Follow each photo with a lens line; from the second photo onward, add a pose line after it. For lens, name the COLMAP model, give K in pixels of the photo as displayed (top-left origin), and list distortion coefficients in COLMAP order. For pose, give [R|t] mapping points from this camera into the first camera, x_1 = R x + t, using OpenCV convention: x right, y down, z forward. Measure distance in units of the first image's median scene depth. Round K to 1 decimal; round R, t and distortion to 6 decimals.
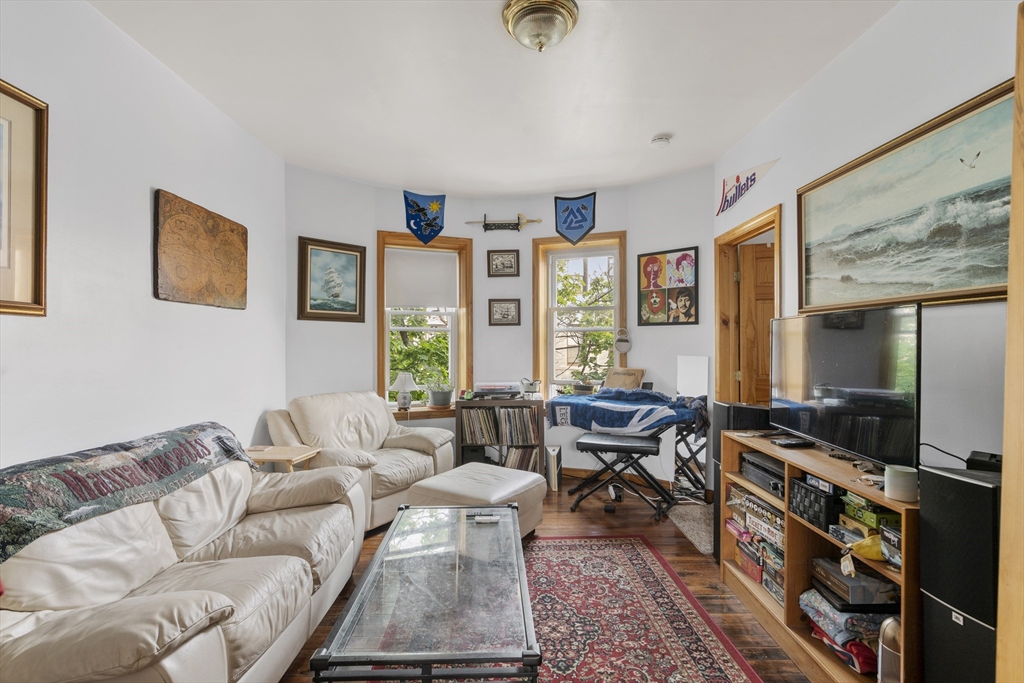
lens RADIAL K [[468.2, 0, 512.8], [0, 468.2, 338.5], [0, 0, 1]] dist [-0.001037, 0.006485]
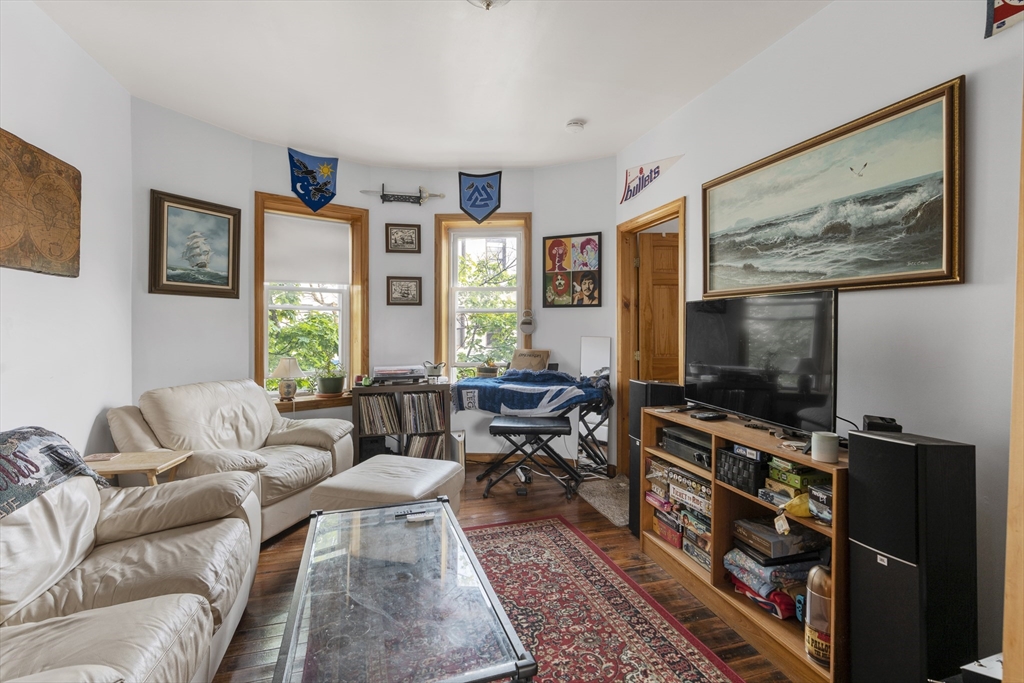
lens RADIAL K [[469.6, 0, 511.3], [0, 469.6, 322.6], [0, 0, 1]] dist [-0.001283, 0.004408]
pose [[0.959527, 0.006569, 0.281539, -0.132404], [-0.007255, 0.999973, 0.001396, 0.007153], [-0.281522, -0.003382, 0.959549, 0.075392]]
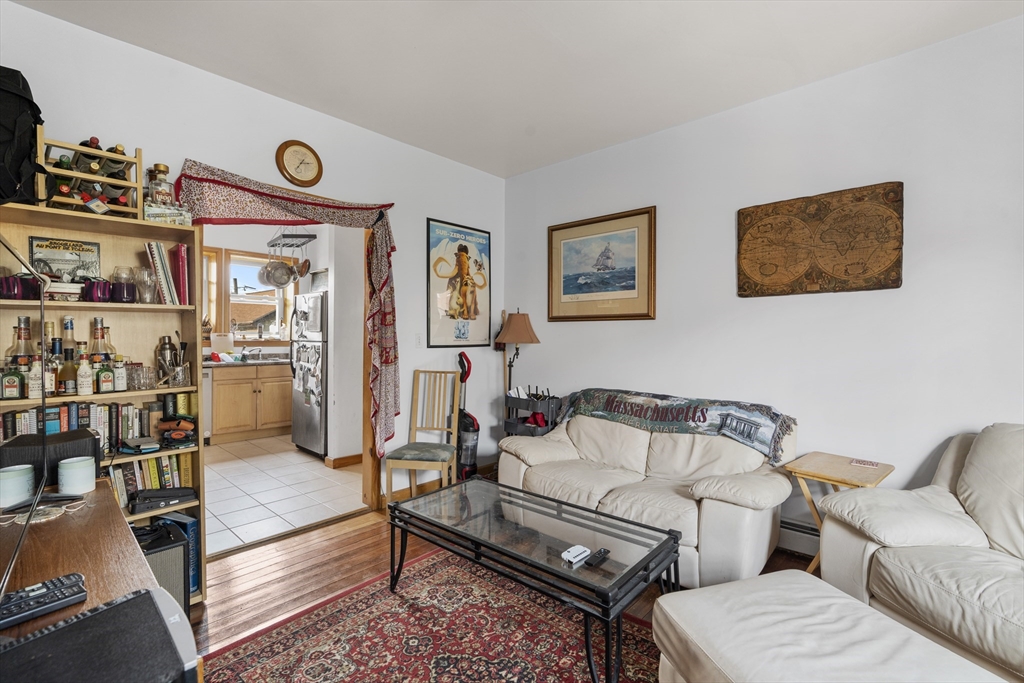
lens RADIAL K [[468.2, 0, 512.8], [0, 468.2, 338.5], [0, 0, 1]] dist [-0.001037, 0.006485]
pose [[-0.688469, -0.002334, -0.725262, 0.536881], [0.006328, 0.999937, -0.009225, 0.031343], [0.725238, -0.010941, -0.688412, 1.346835]]
